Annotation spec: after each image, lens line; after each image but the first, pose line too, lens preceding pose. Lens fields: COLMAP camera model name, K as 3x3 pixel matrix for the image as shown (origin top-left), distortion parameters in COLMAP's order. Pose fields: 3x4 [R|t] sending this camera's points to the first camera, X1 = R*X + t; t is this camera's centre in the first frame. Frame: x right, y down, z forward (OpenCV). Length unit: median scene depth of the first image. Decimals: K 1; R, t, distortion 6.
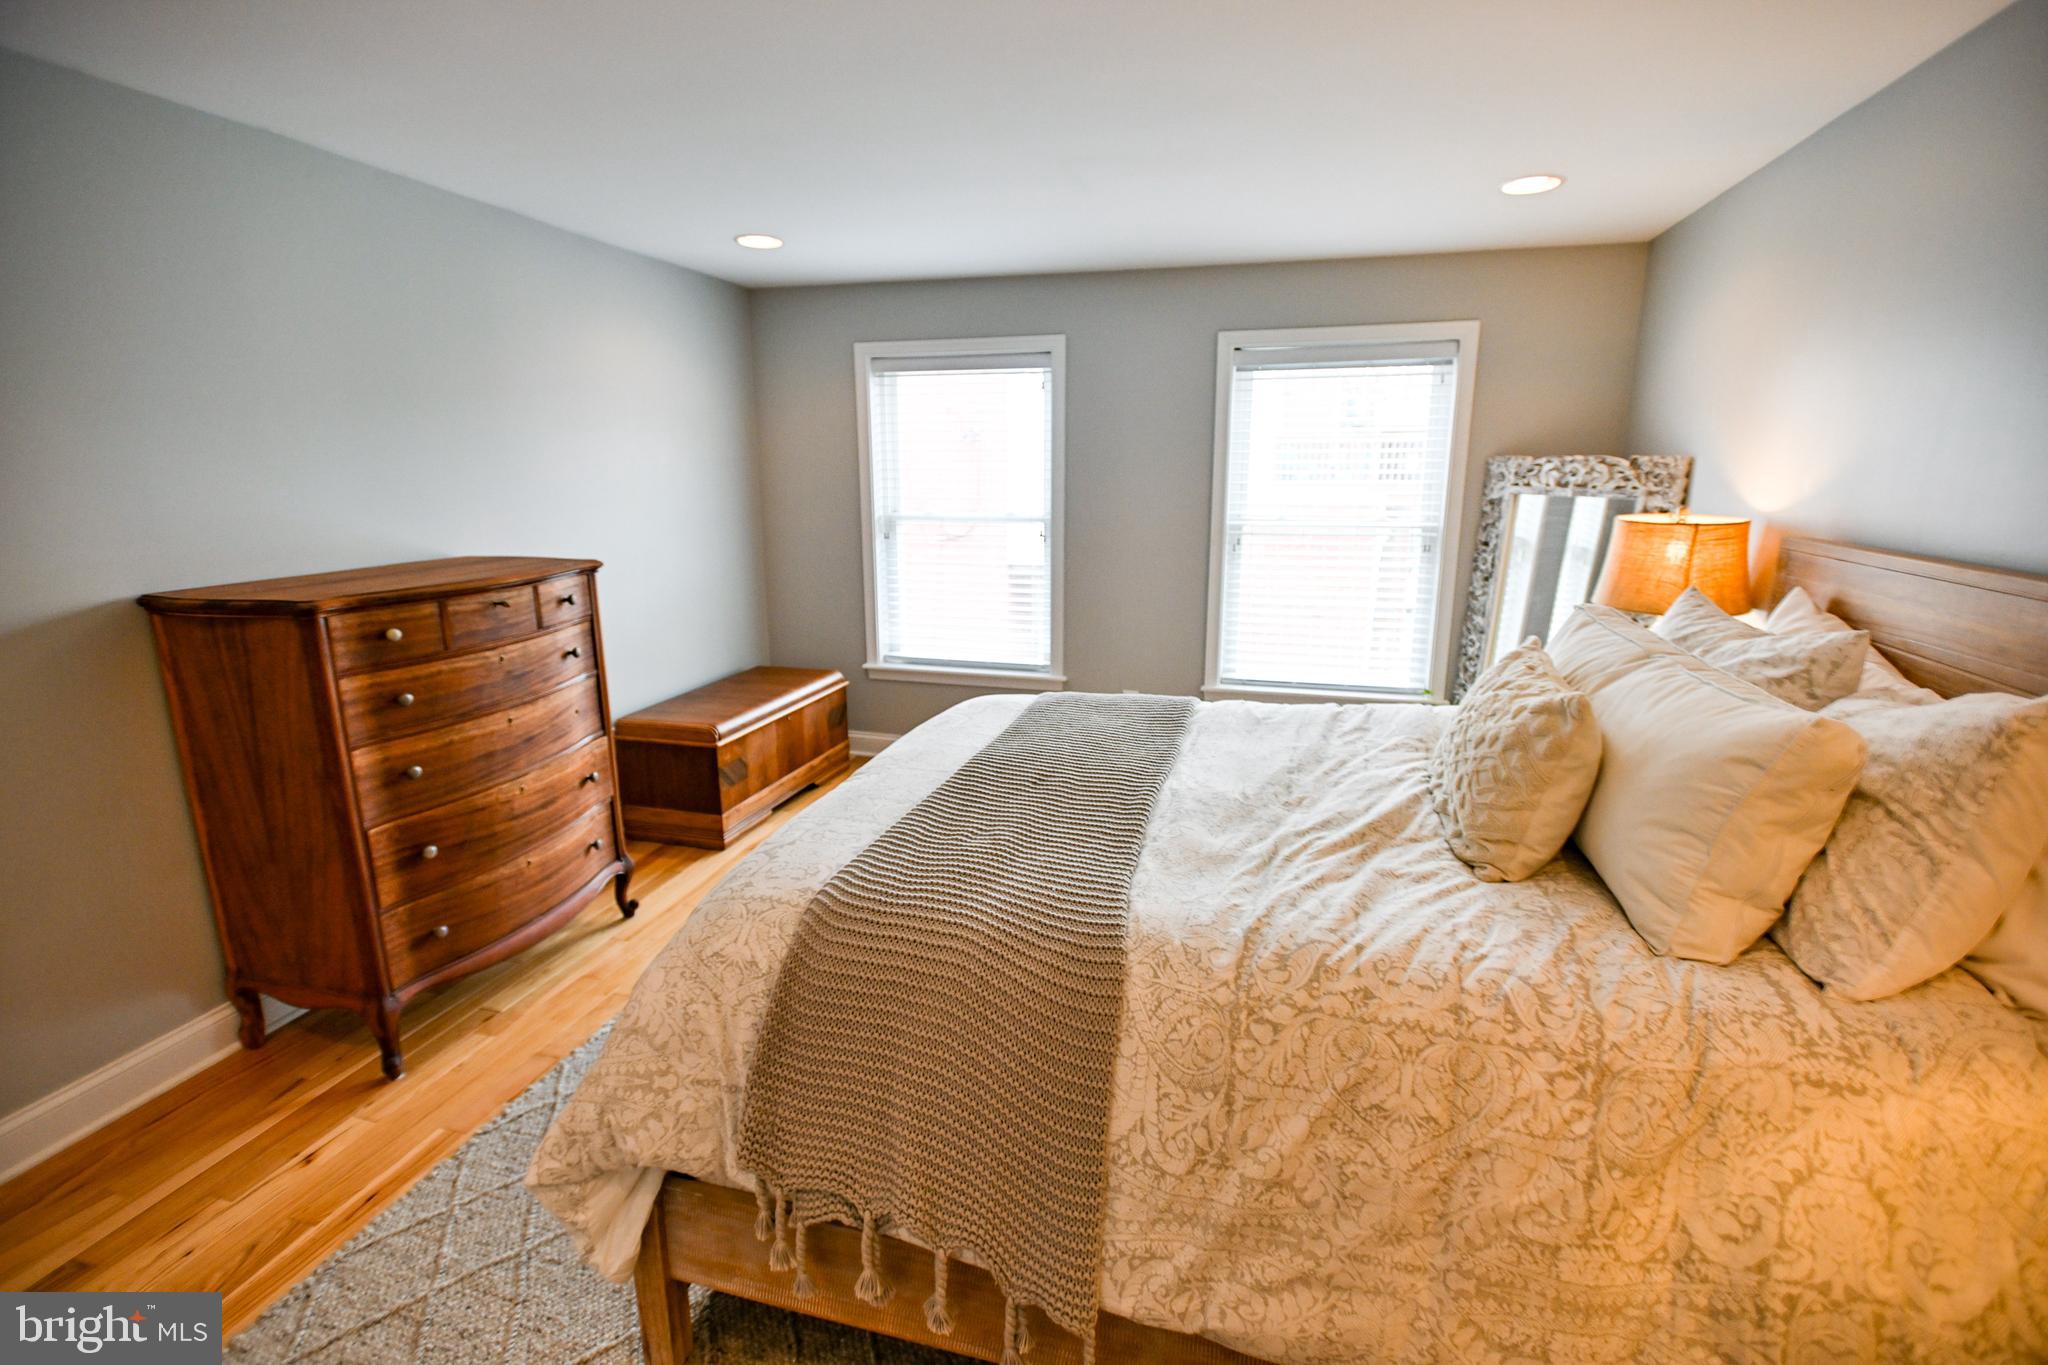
lens RADIAL K [[961.5, 0, 1020.3], [0, 961.5, 682.4], [0, 0, 1]] dist [-0.008515, -0.001994]
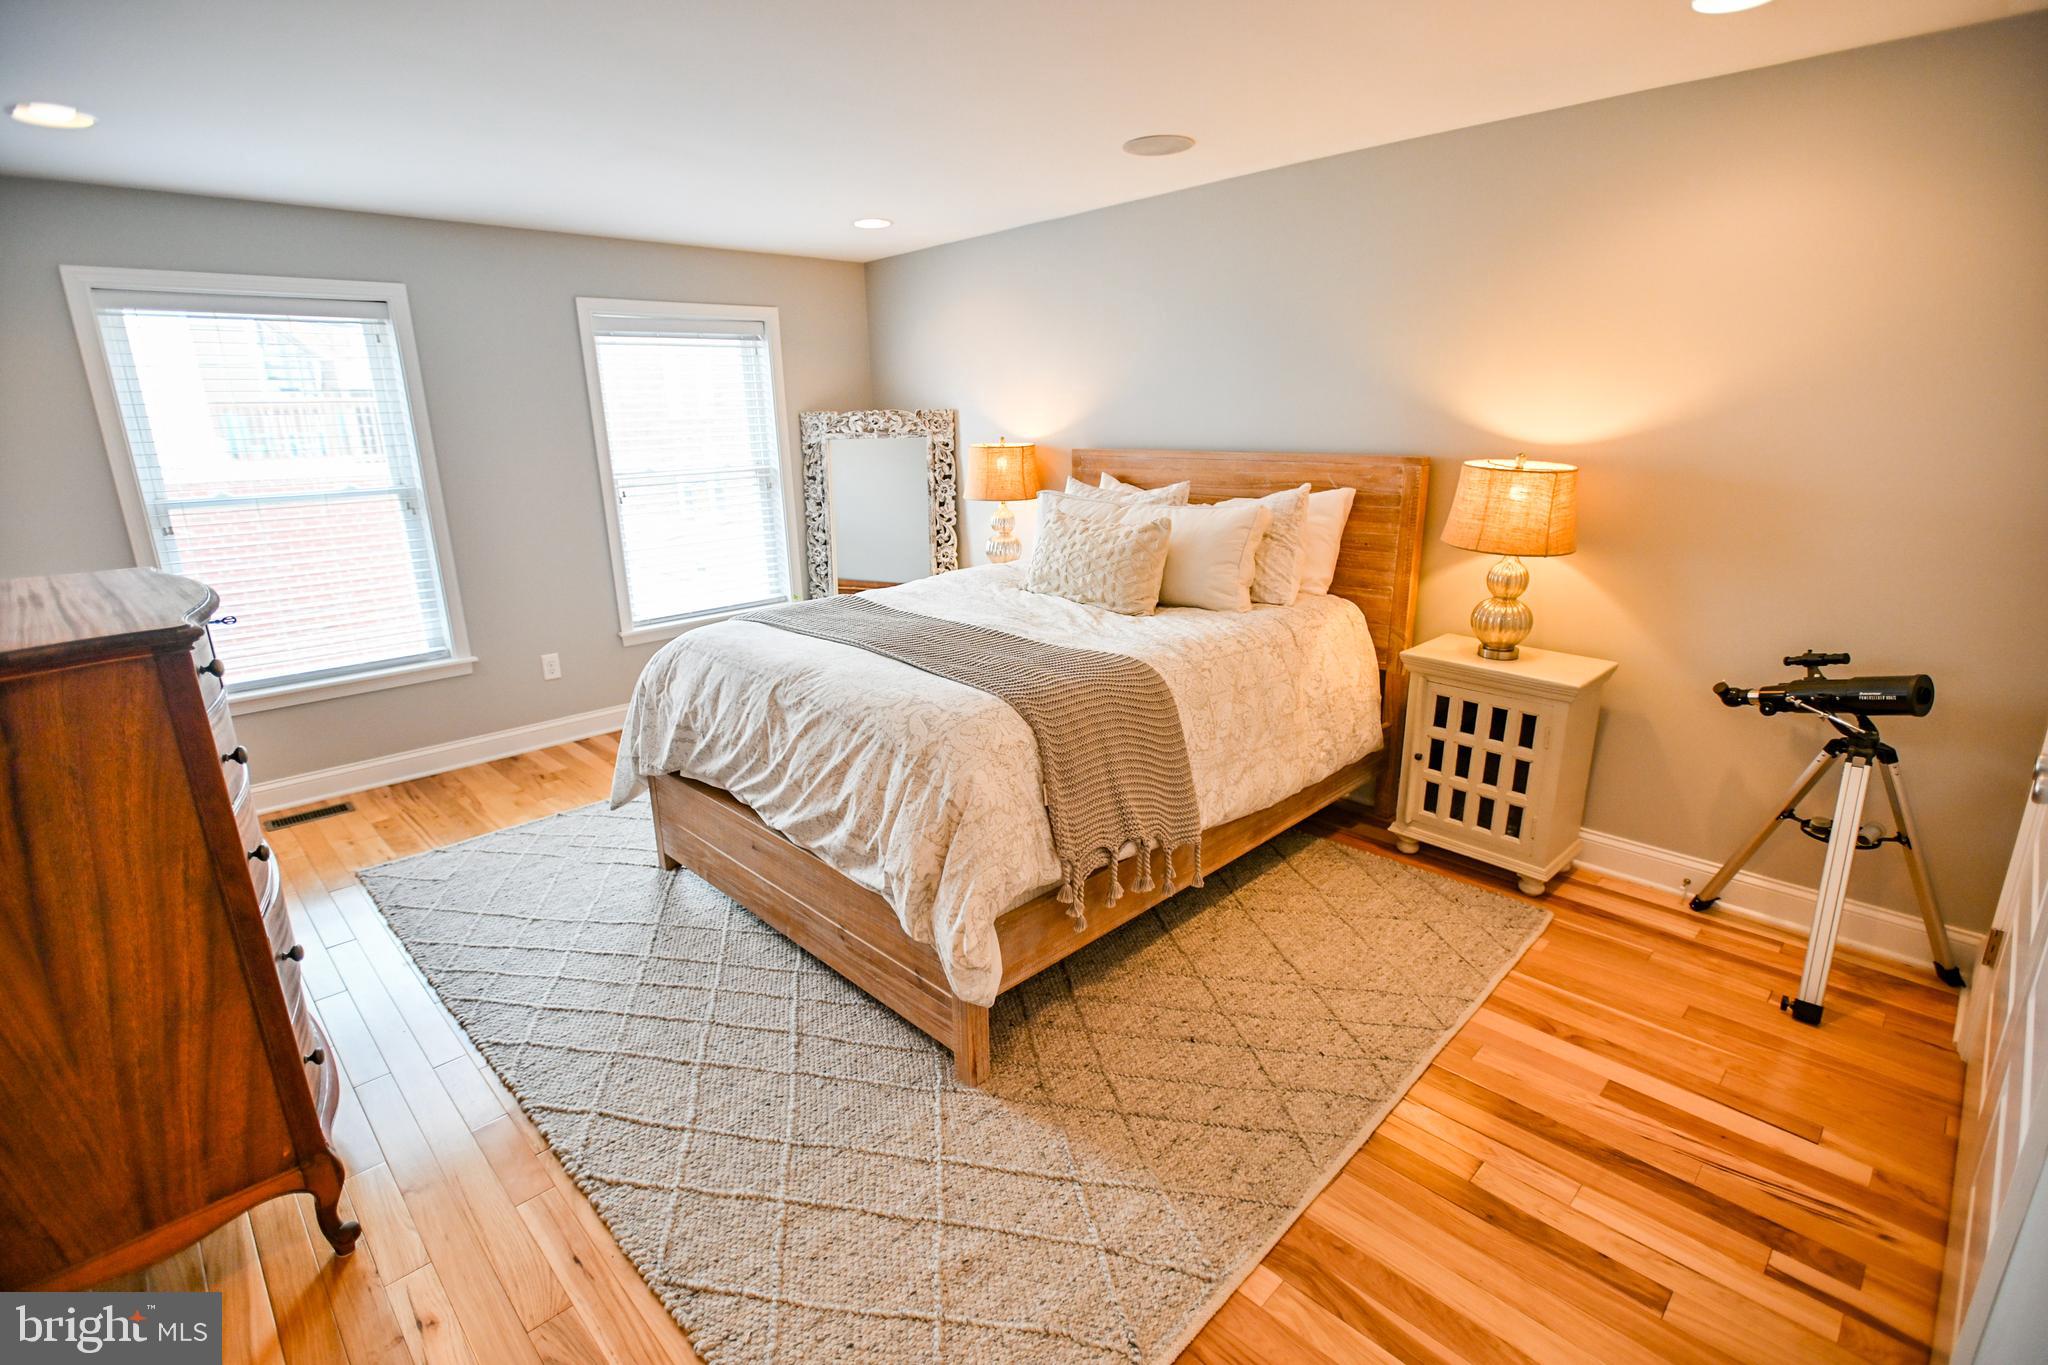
lens RADIAL K [[961.5, 0, 1036.2], [0, 961.5, 686.4], [0, 0, 1]] dist [-0.008515, -0.001994]
pose [[0.485413, -0.246987, 0.838673, -0.585174], [0.215720, 0.963444, 0.158876, -0.010410], [-0.847254, 0.103798, 0.520948, 0.070748]]
